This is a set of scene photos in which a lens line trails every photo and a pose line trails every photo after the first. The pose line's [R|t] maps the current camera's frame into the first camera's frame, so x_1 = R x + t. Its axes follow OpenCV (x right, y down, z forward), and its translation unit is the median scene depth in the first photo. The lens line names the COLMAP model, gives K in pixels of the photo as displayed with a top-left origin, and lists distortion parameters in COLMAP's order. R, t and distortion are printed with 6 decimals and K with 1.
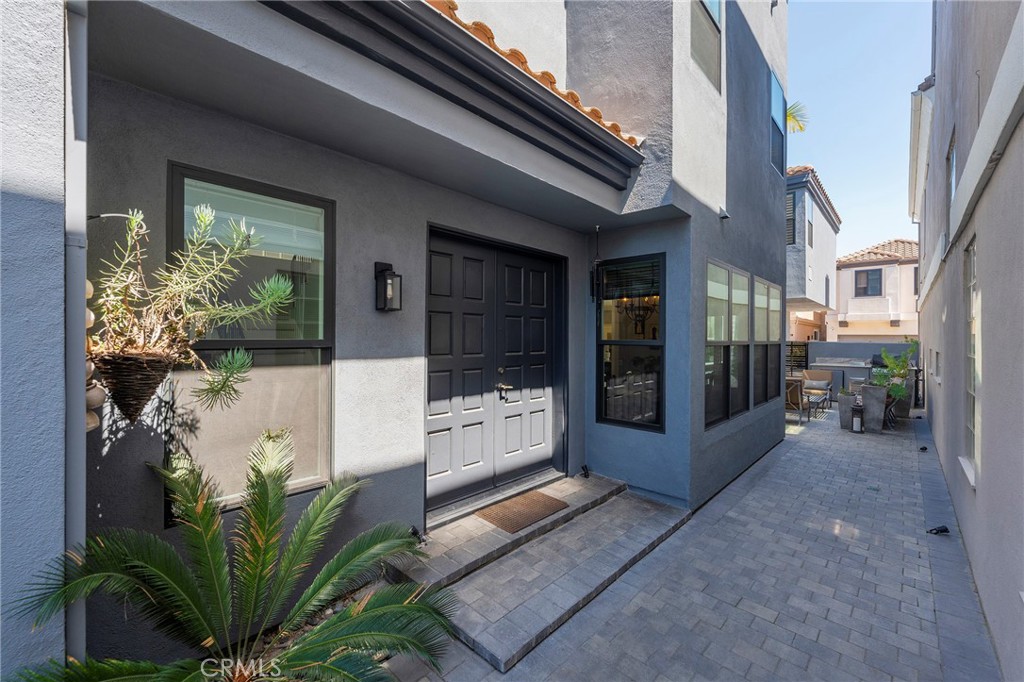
lens RADIAL K [[419.0, 0, 515.2], [0, 419.0, 337.6], [0, 0, 1]] dist [-0.000312, -0.000081]
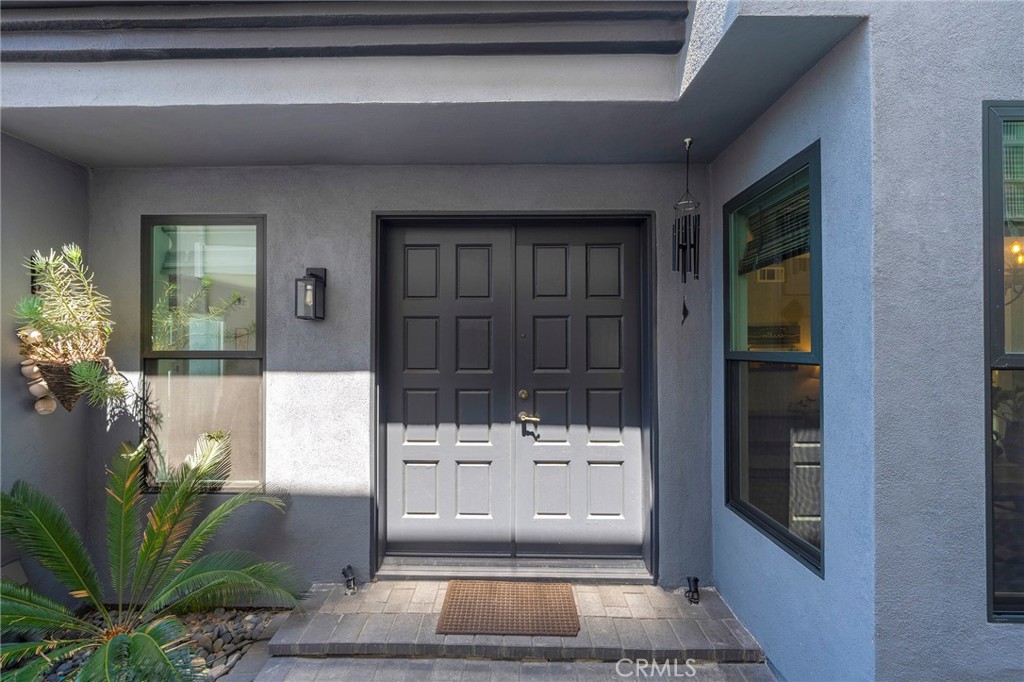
lens RADIAL K [[415.4, 0, 511.6], [0, 415.4, 344.4], [0, 0, 1]] dist [-0.000300, -0.000019]
pose [[0.665399, -0.008810, -0.746436, 0.551370], [0.003262, 0.999955, -0.008894, 0.000172], [0.746481, 0.003484, 0.665398, 0.596106]]
